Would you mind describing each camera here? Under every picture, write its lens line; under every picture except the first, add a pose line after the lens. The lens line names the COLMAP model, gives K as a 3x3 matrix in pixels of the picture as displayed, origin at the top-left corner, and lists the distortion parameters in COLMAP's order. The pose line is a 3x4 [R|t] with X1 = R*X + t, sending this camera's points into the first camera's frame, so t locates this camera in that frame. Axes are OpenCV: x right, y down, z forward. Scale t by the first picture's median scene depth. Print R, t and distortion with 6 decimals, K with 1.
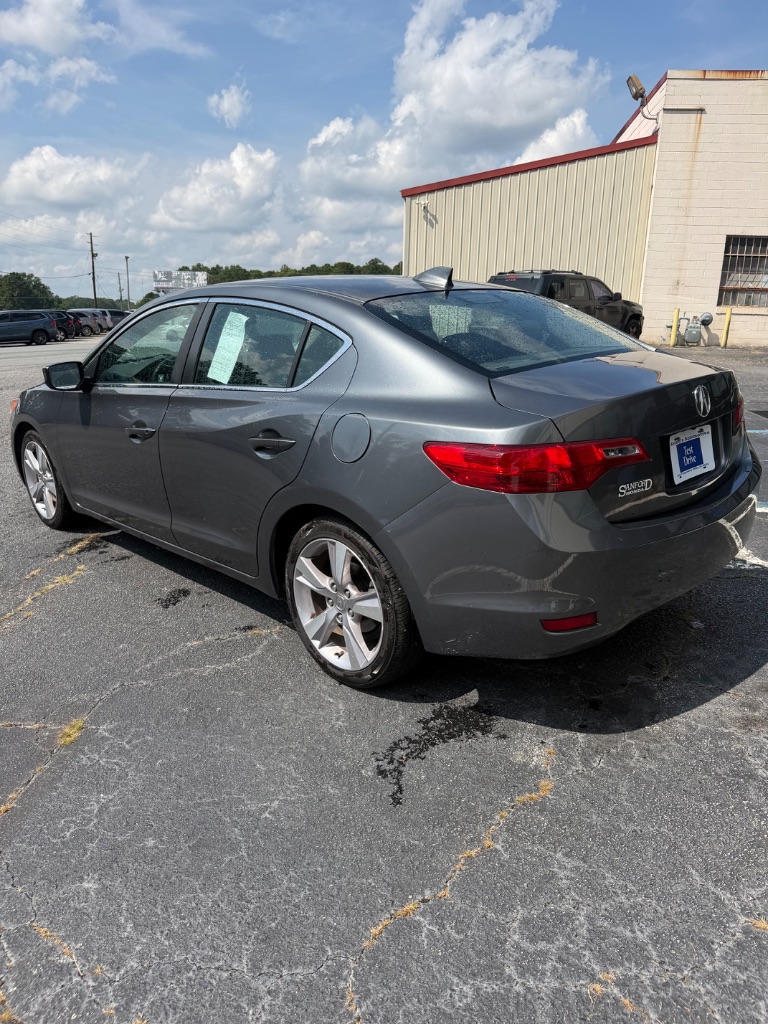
lens RADIAL K [[727.3, 0, 383.2], [0, 727.3, 517.9], [0, 0, 1]] dist [-0.004356, -0.006899]
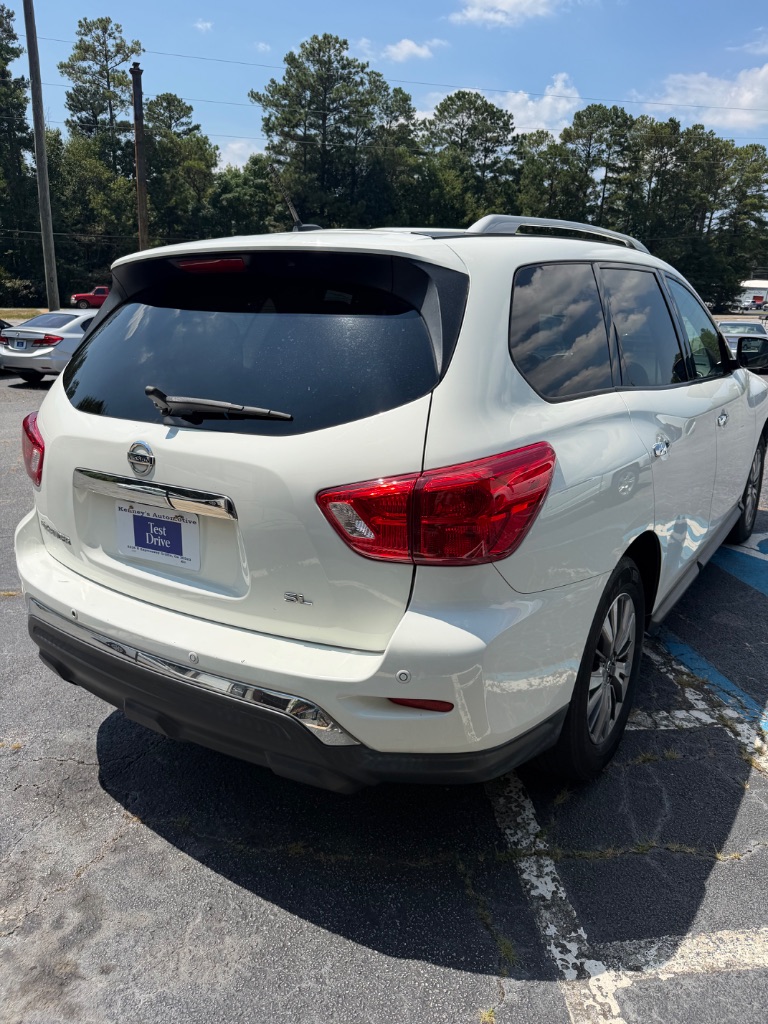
lens RADIAL K [[727.3, 0, 375.6], [0, 727.3, 510.4], [0, 0, 1]] dist [-0.004356, -0.006899]
pose [[0.247532, 0.283689, -0.926417, 0.829373], [-0.287979, 0.934503, 0.209219, -0.277871], [0.925092, 0.215001, 0.313015, 0.657753]]
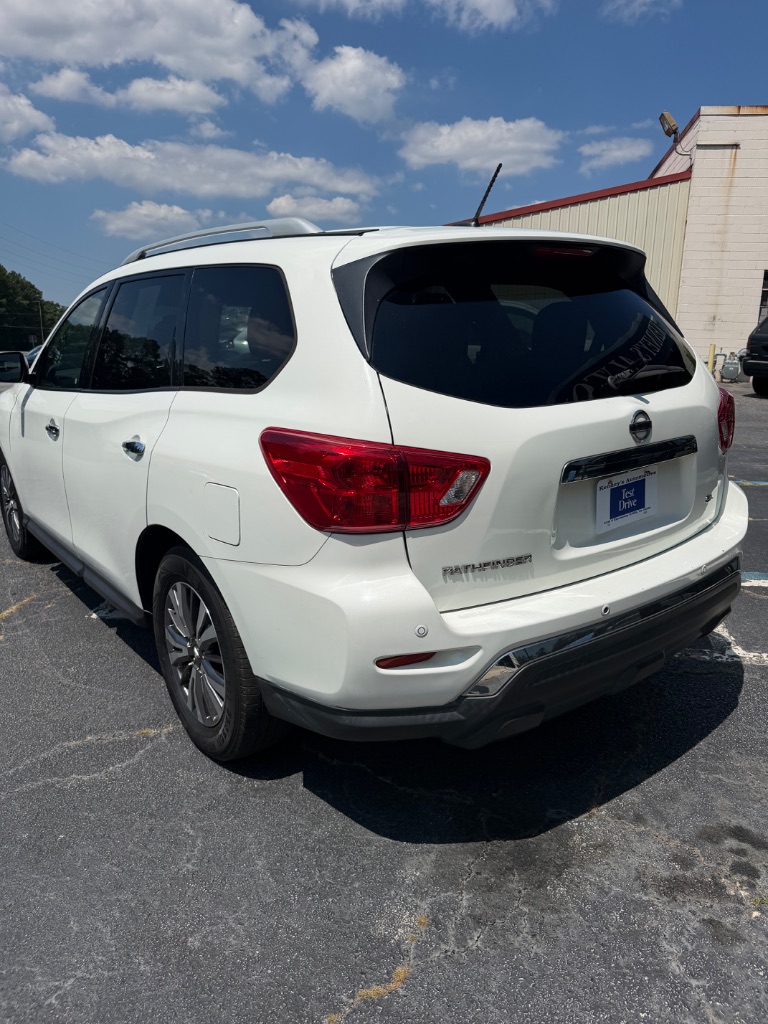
lens RADIAL K [[727.3, 0, 389.2], [0, 727.3, 505.5], [0, 0, 1]] dist [-0.004356, -0.006899]
pose [[0.998343, 0.013201, -0.056010, 0.140926], [-0.016261, 0.998380, -0.054520, -0.062370], [0.055199, 0.055341, 0.996941, 0.090831]]
